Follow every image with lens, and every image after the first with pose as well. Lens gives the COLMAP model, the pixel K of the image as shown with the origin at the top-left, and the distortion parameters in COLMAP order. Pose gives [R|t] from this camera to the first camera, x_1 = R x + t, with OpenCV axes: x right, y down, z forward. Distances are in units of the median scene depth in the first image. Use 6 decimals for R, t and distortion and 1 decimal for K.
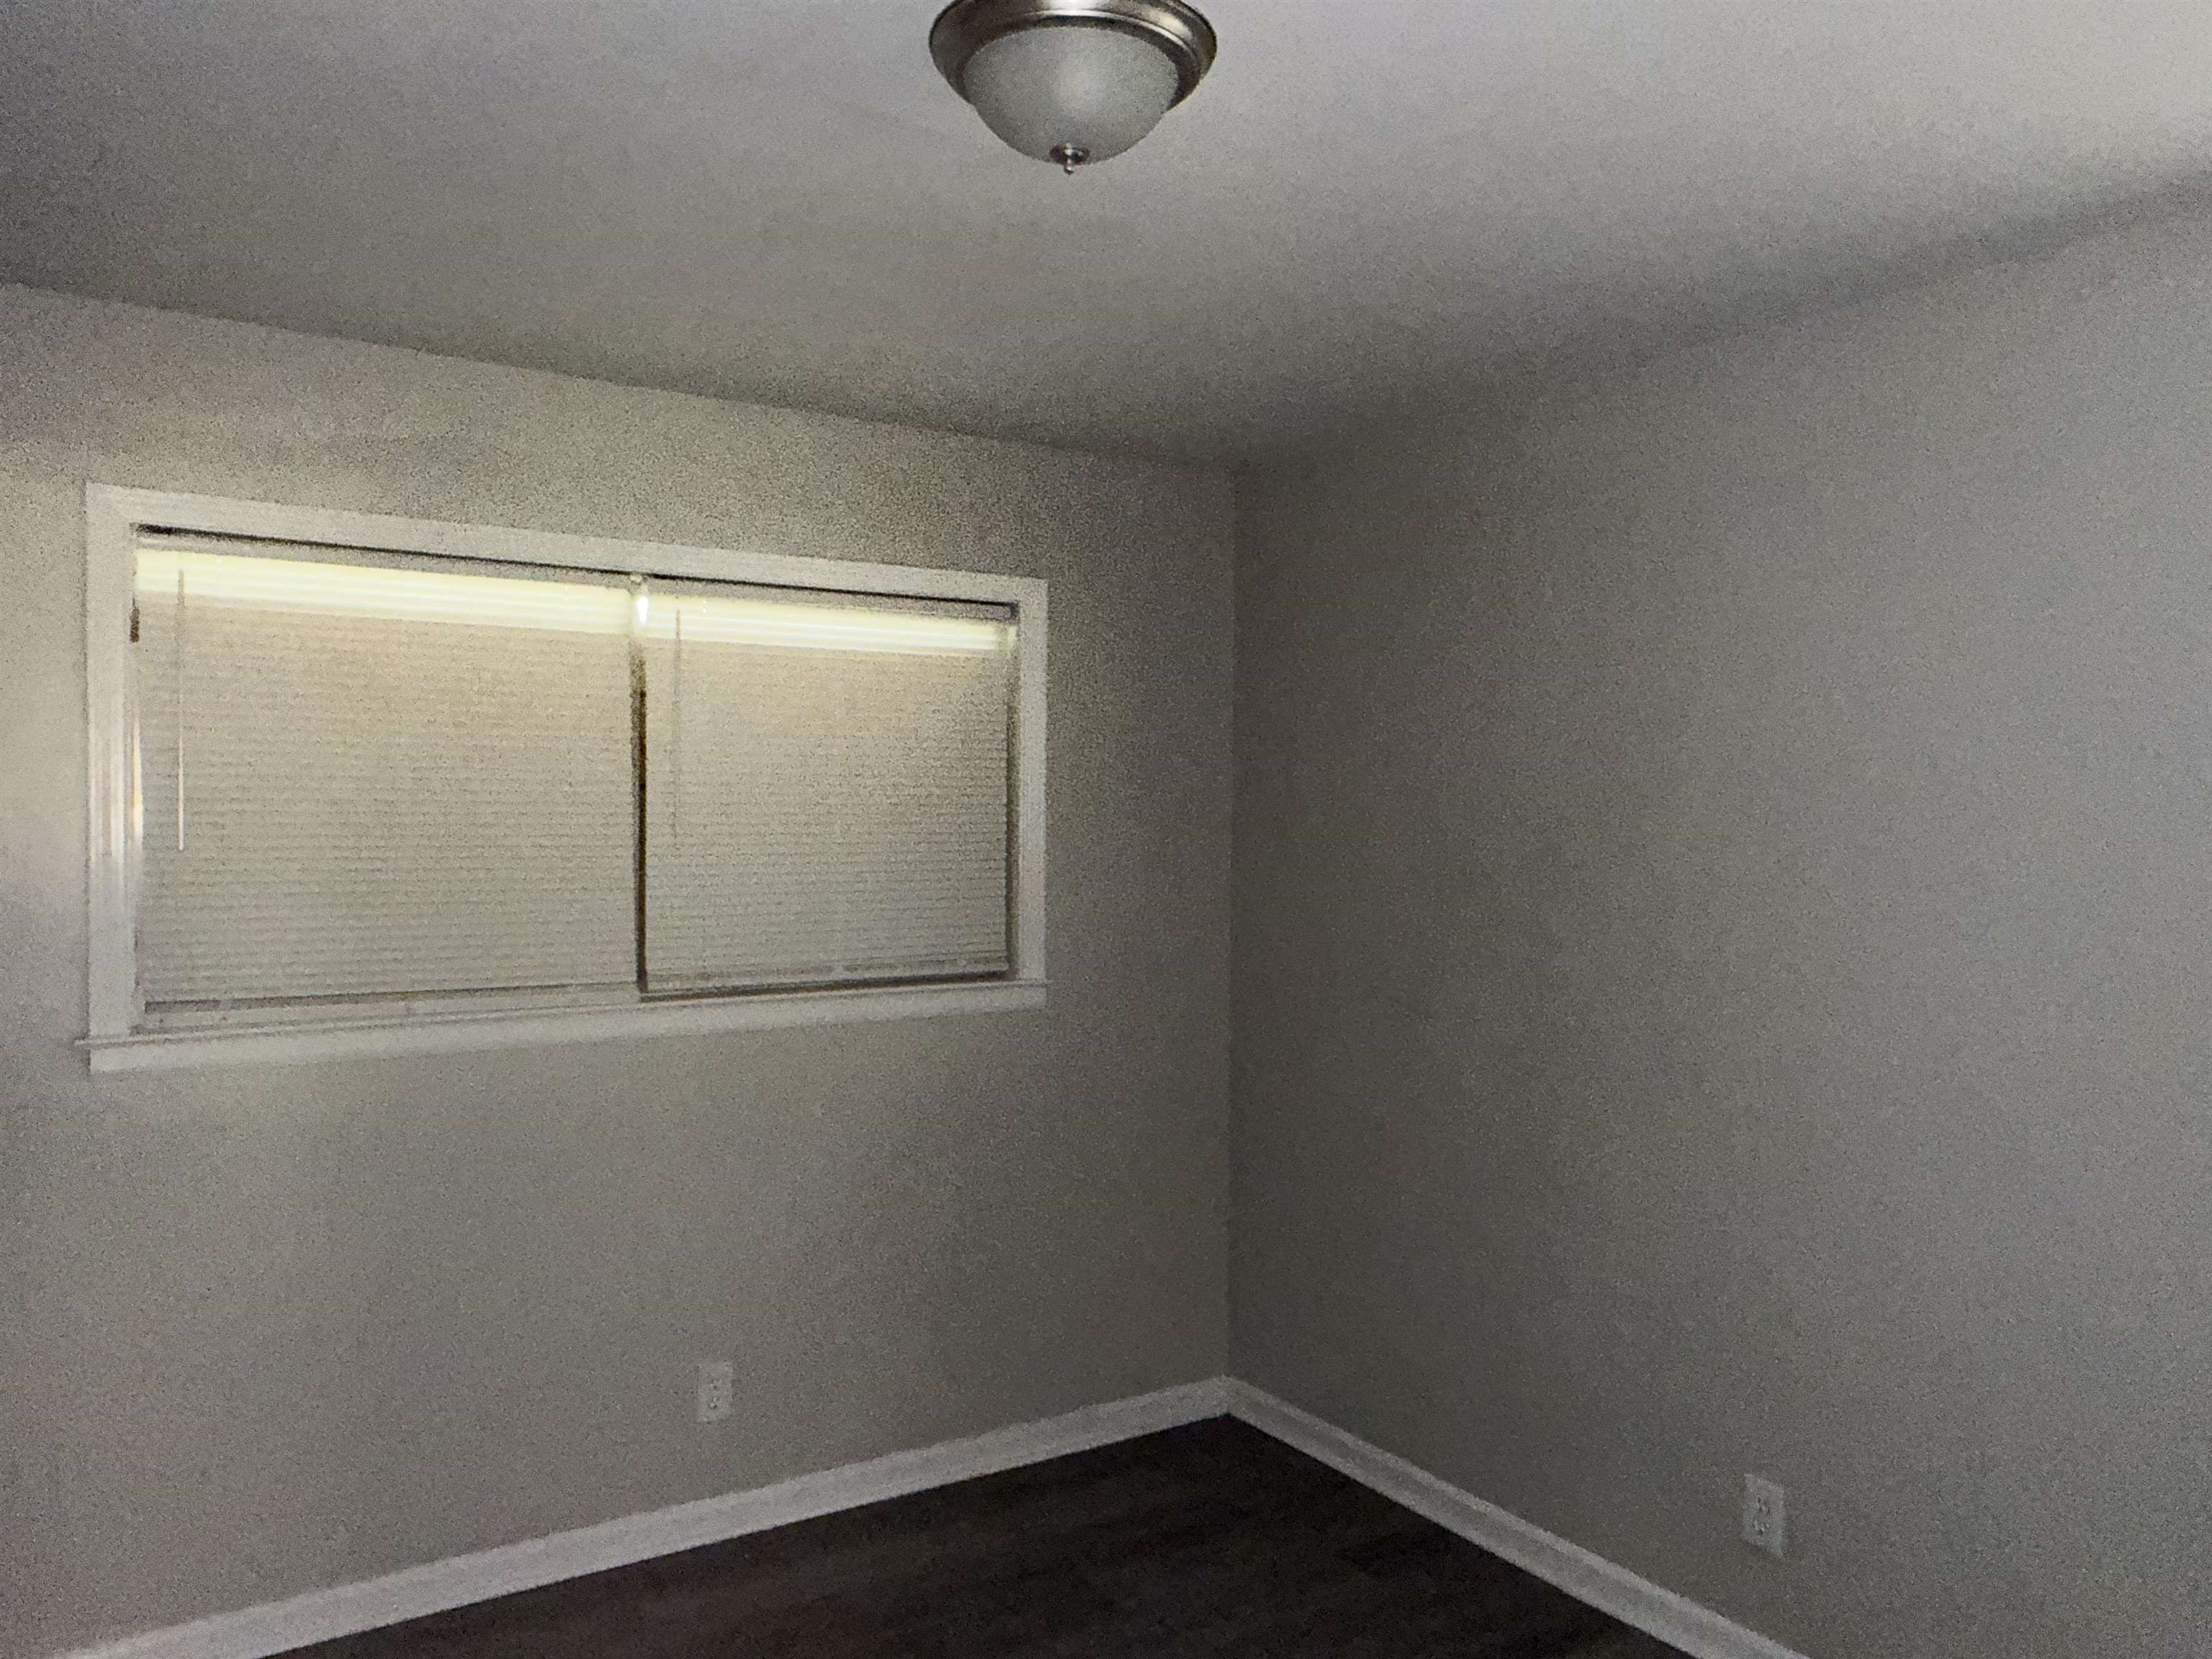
lens RADIAL K [[1568.1, 0, 1114.8], [0, 1568.1, 827.6], [0, 0, 1]] dist [0.002795, -0.010651]
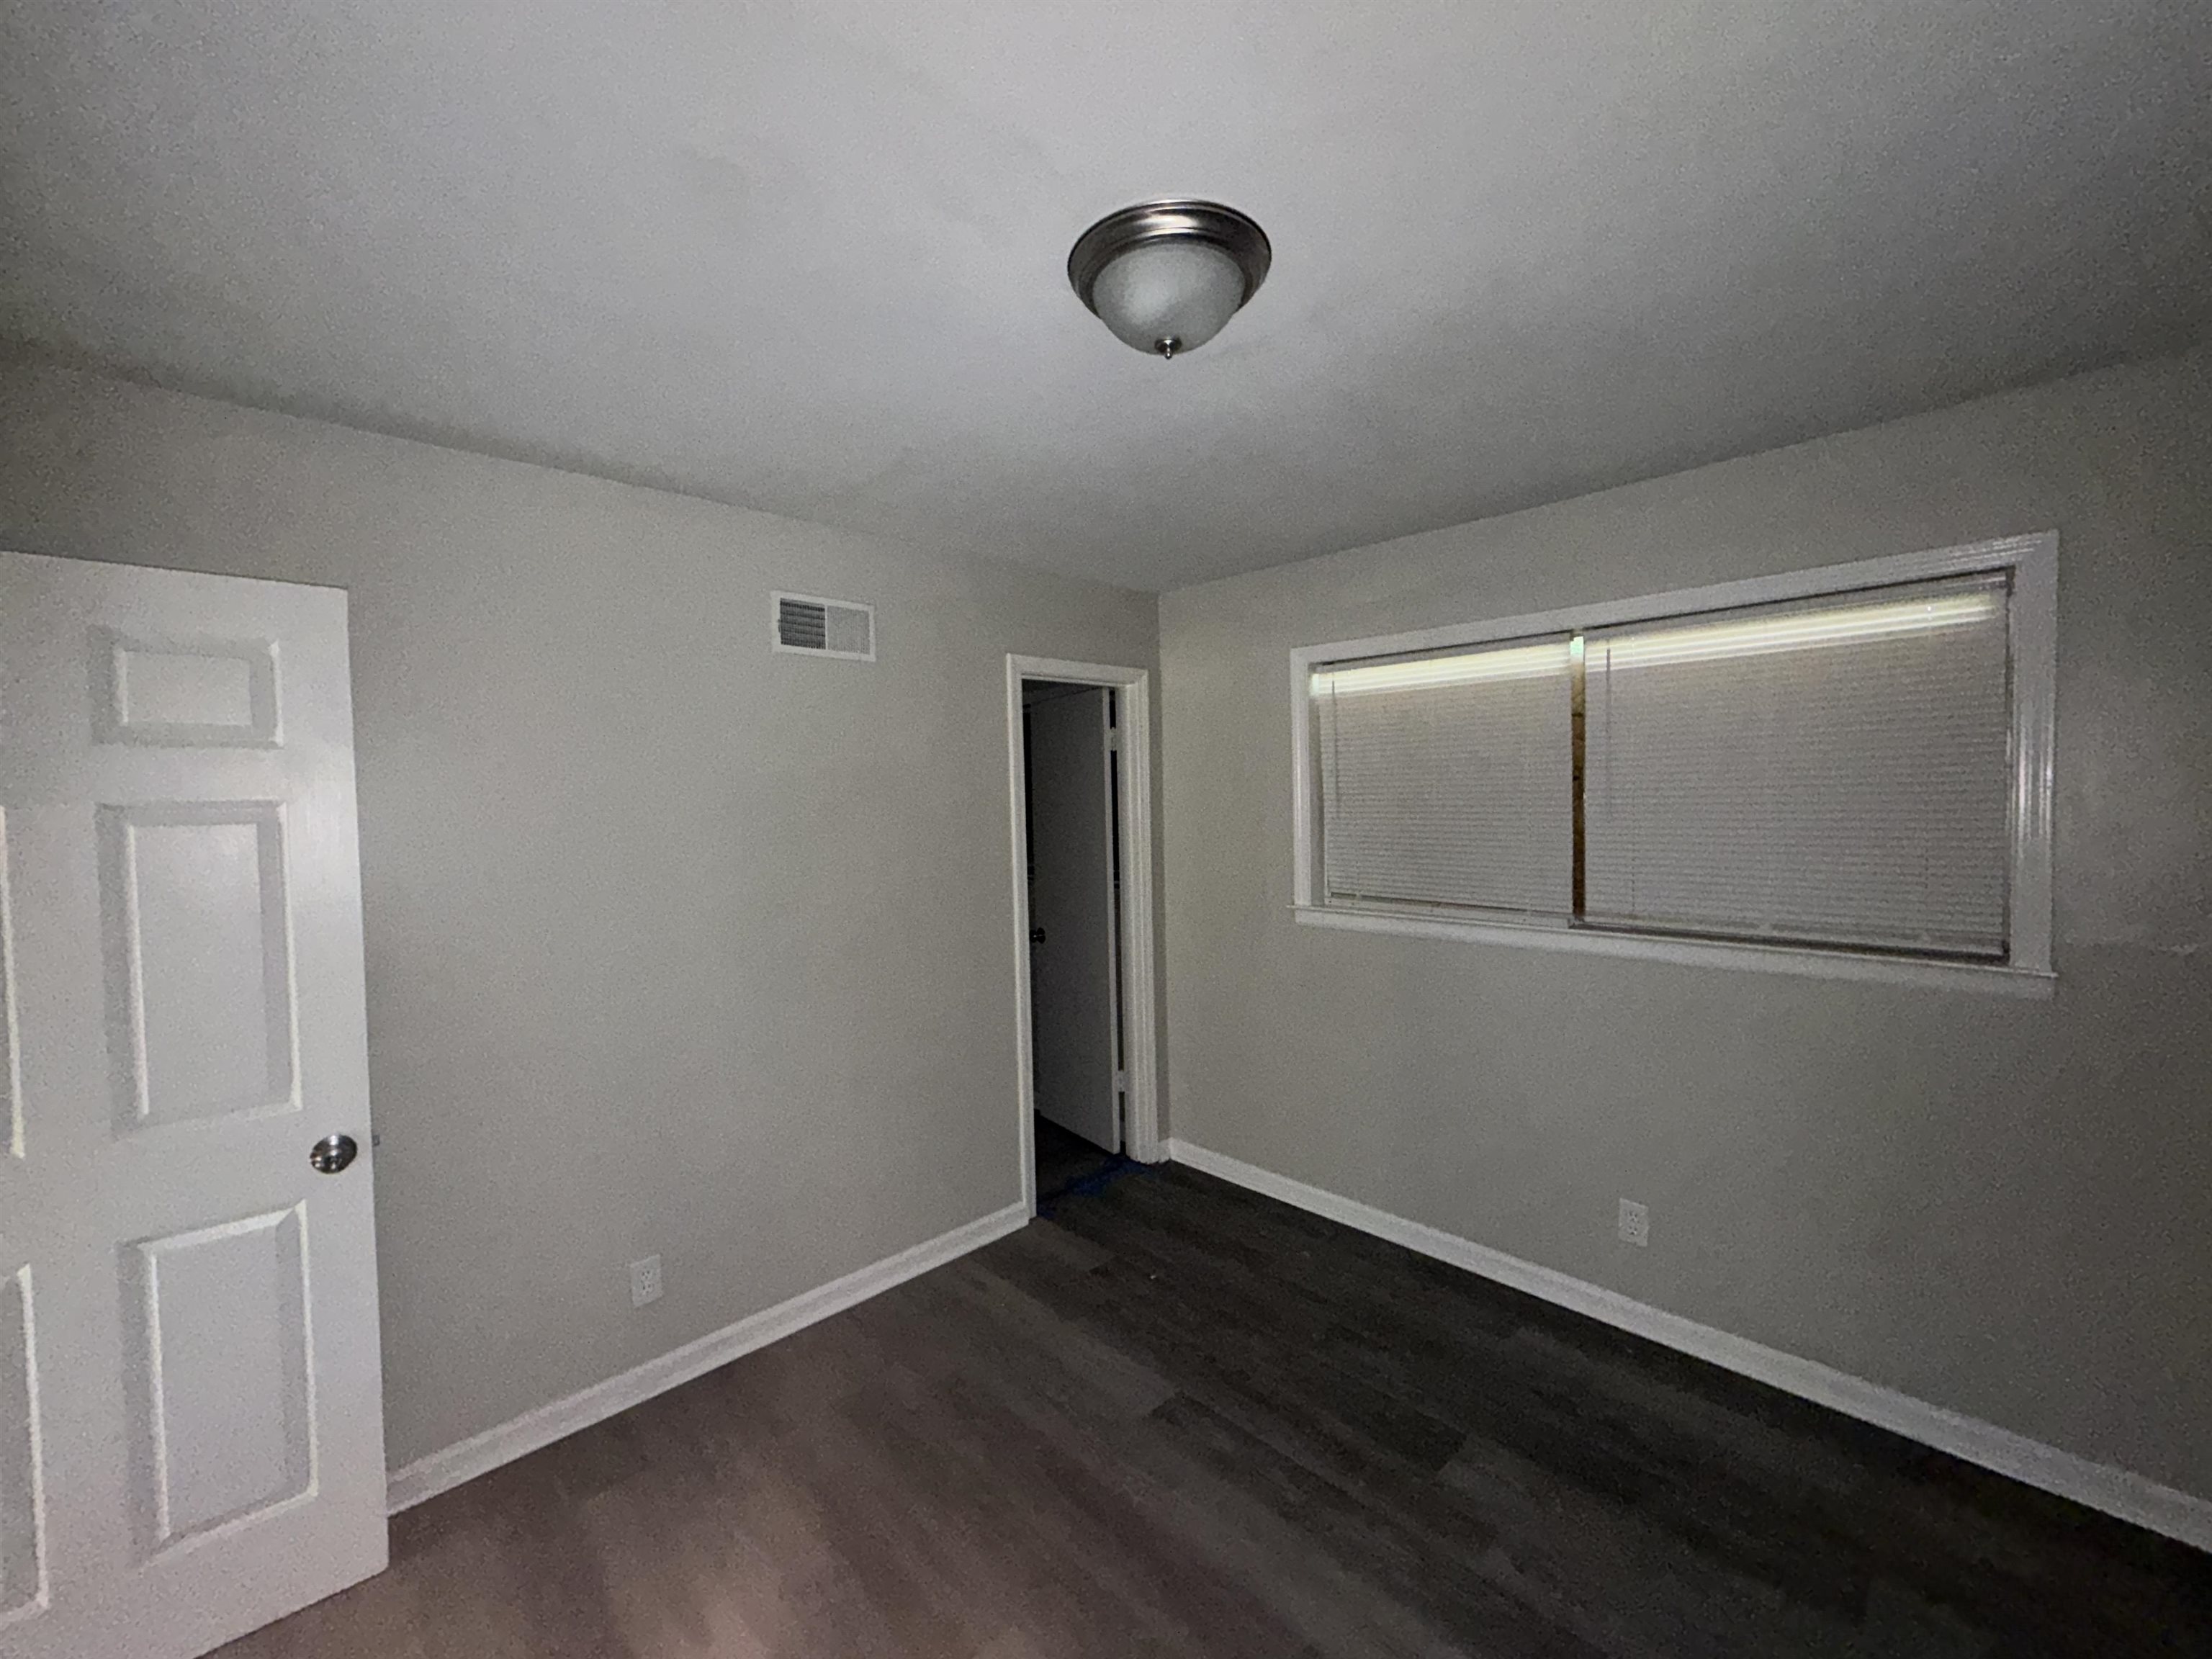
lens RADIAL K [[874.1, 0, 1099.3], [0, 874.1, 839.1], [0, 0, 1]] dist [0.007875, -0.000476]
pose [[0.204049, 0.034555, -0.978351, 0.384337], [0.005594, 0.999319, 0.036462, -0.002369], [0.978945, -0.012913, 0.203717, 0.397642]]
